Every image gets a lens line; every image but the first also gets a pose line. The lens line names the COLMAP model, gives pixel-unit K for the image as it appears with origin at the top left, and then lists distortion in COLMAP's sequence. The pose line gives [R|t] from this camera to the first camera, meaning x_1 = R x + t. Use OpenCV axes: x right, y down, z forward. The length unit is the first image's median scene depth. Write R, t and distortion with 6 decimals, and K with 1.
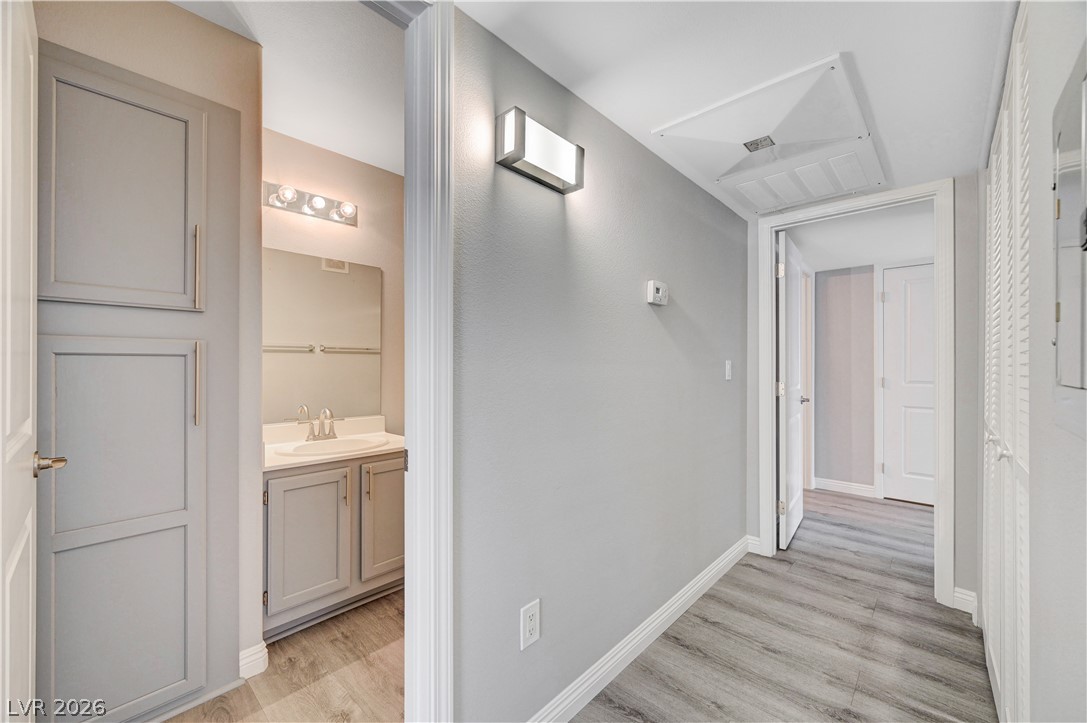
lens RADIAL K [[430.2, 0, 543.9], [0, 430.2, 366.0], [0, 0, 1]] dist [0.003150, 0.000424]
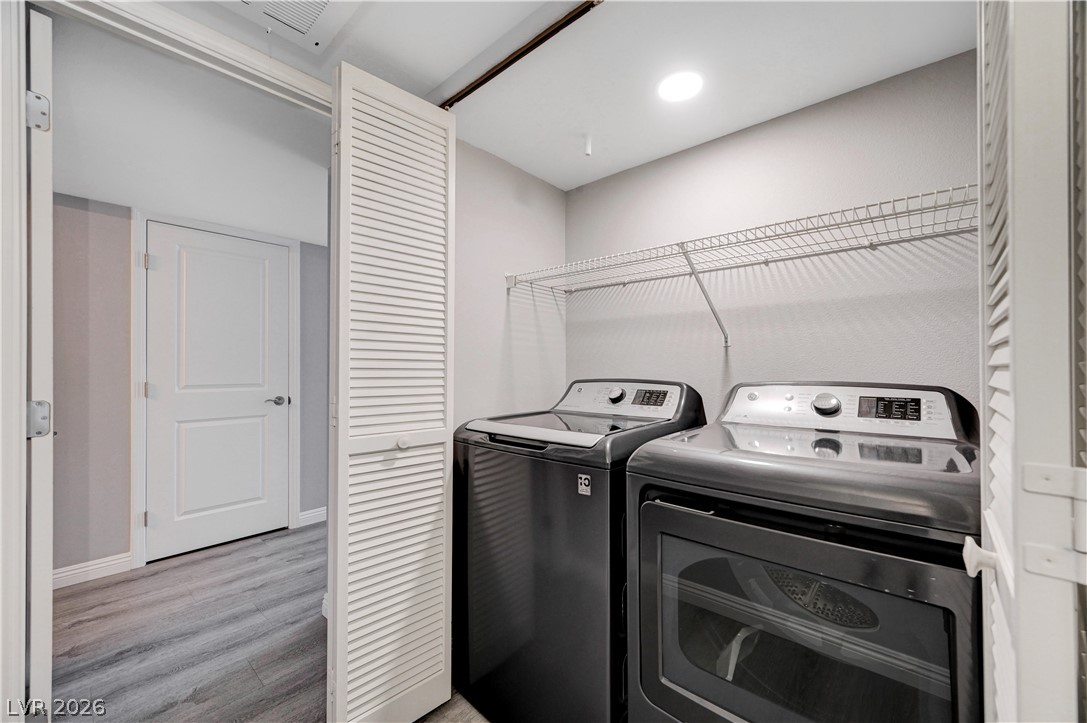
lens RADIAL K [[430.2, 0, 545.2], [0, 430.2, 362.1], [0, 0, 1]] dist [0.003150, 0.000424]
pose [[-0.019120, 0.007618, 0.999788, 0.112131], [0.007173, 0.999946, -0.007482, 0.005315], [-0.999791, 0.007028, -0.019173, 0.407632]]
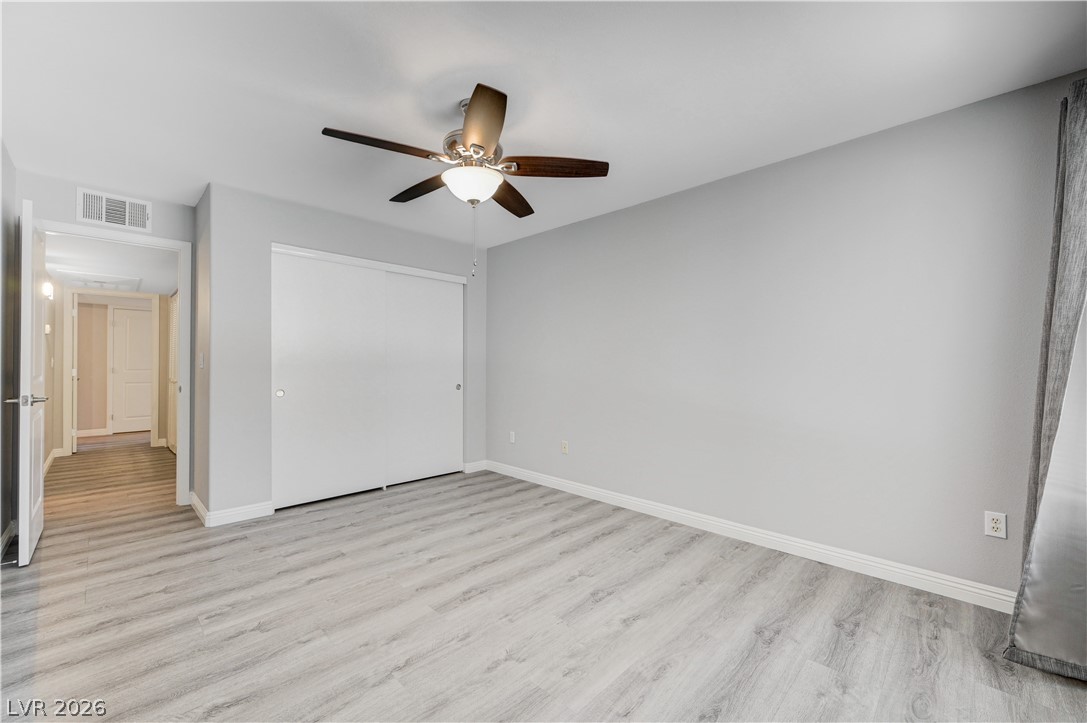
lens RADIAL K [[430.2, 0, 548.3], [0, 430.2, 364.3], [0, 0, 1]] dist [0.003150, 0.000424]
pose [[0.024583, 0.000610, 0.999698, -1.022161], [-0.008315, 0.999965, -0.000405, -0.002465], [-0.999663, -0.008302, 0.024587, -0.911598]]
